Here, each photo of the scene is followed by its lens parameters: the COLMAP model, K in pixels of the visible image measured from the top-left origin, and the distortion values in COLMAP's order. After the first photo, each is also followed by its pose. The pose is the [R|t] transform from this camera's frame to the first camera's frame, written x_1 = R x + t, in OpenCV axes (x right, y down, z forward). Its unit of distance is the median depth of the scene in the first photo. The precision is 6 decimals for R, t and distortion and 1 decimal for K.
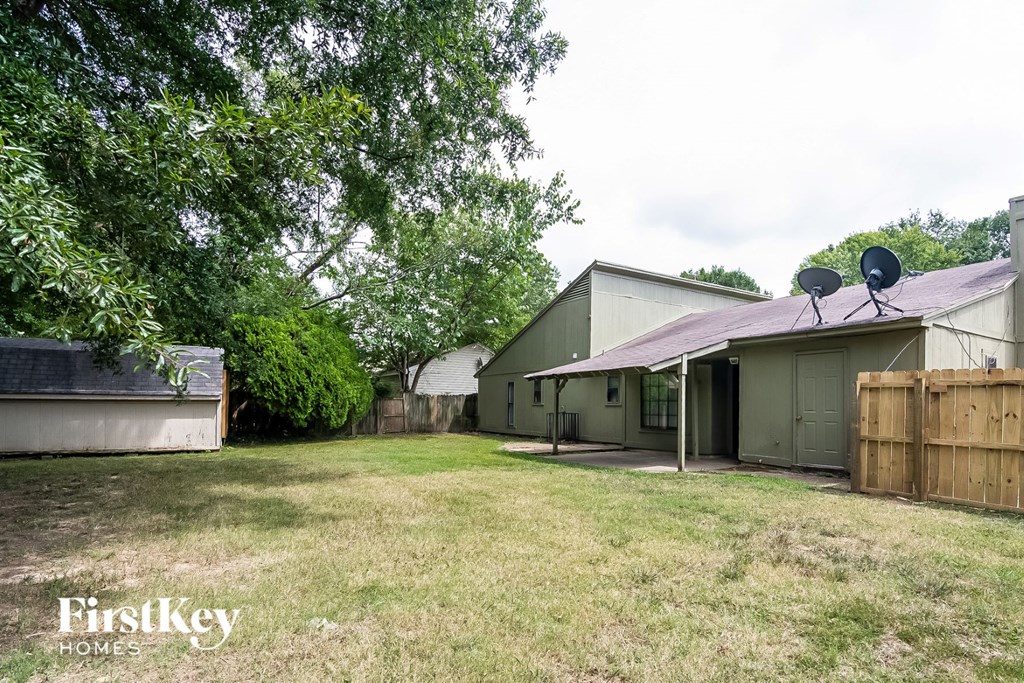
lens RADIAL K [[514.0, 0, 512.0], [0, 514.0, 341.5], [0, 0, 1]] dist [0.013530, -0.017157]
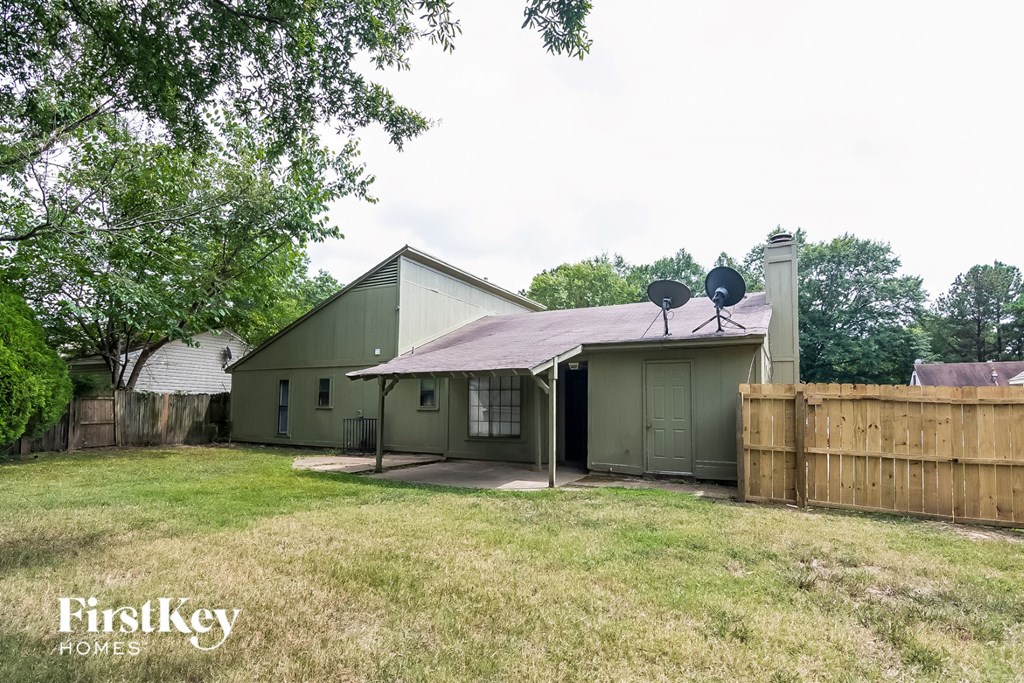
lens RADIAL K [[514.0, 0, 512.0], [0, 514.0, 341.5], [0, 0, 1]] dist [0.013530, -0.017157]
pose [[0.869477, 0.066756, 0.489443, -0.141269], [-0.067117, 0.997603, -0.016833, 0.014162], [-0.489393, -0.018214, 0.871873, 0.192604]]
